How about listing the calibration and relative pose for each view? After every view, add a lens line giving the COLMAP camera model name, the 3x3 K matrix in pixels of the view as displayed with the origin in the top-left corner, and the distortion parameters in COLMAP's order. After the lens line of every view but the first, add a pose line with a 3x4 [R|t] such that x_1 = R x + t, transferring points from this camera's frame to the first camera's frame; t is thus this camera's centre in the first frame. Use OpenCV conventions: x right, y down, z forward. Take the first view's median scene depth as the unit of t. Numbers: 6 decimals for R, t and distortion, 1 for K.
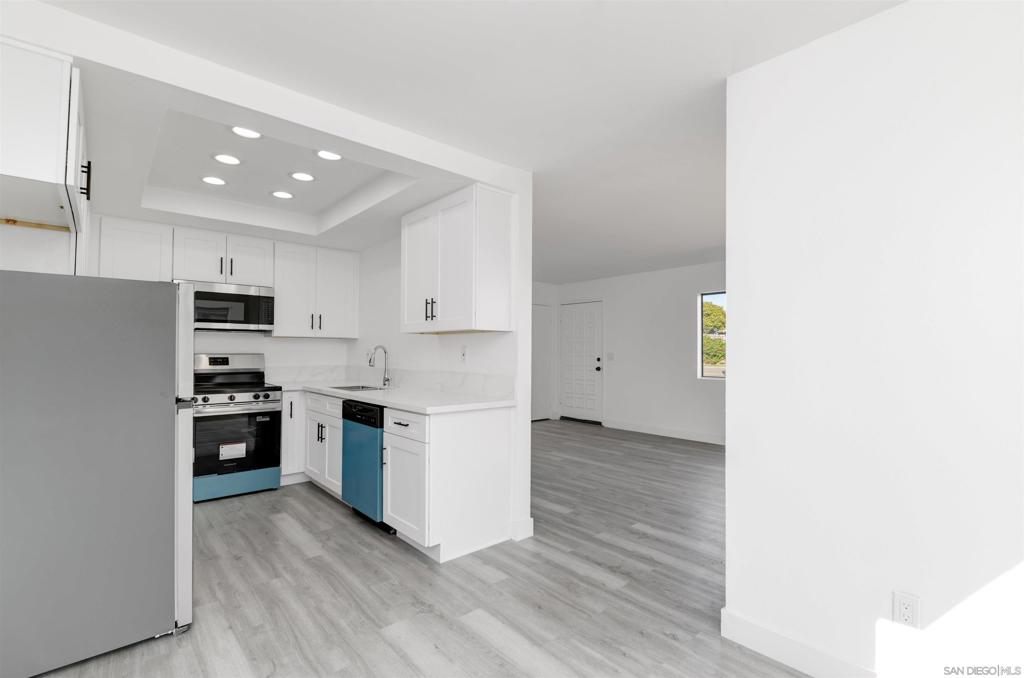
lens RADIAL K [[466.0, 0, 523.9], [0, 466.0, 341.8], [0, 0, 1]] dist [-0.006036, -0.008551]
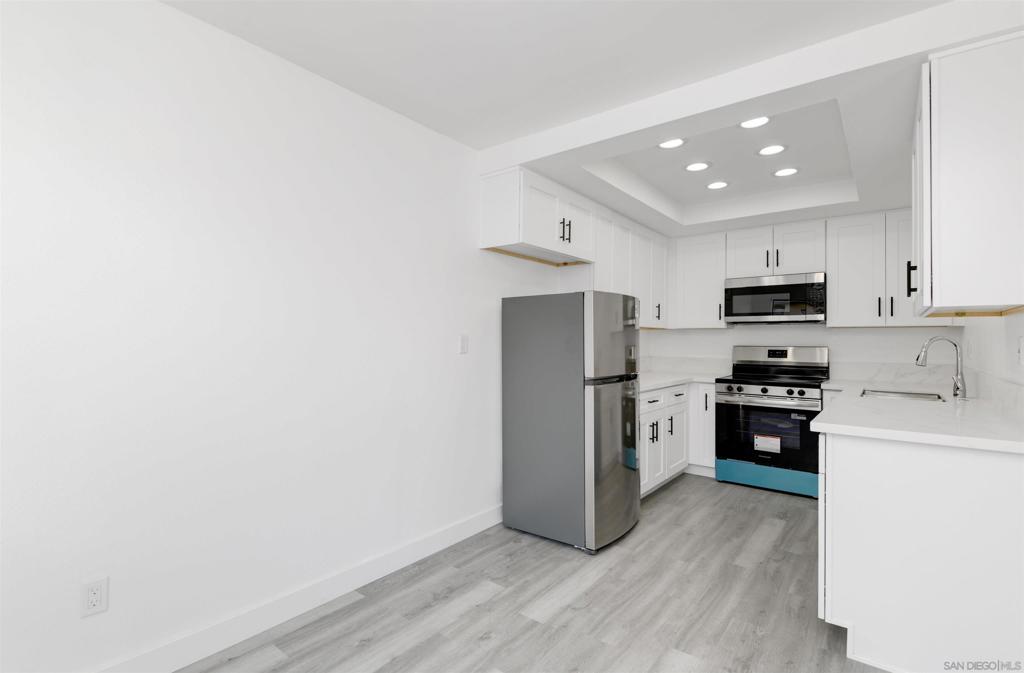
lens RADIAL K [[466.0, 0, 485.8], [0, 466.0, 338.6], [0, 0, 1]] dist [-0.006036, -0.008551]
pose [[0.132290, -0.007298, -0.991184, 0.282689], [0.013976, 0.999887, -0.005497, 0.006401], [0.991113, -0.013126, 0.132377, 0.271312]]
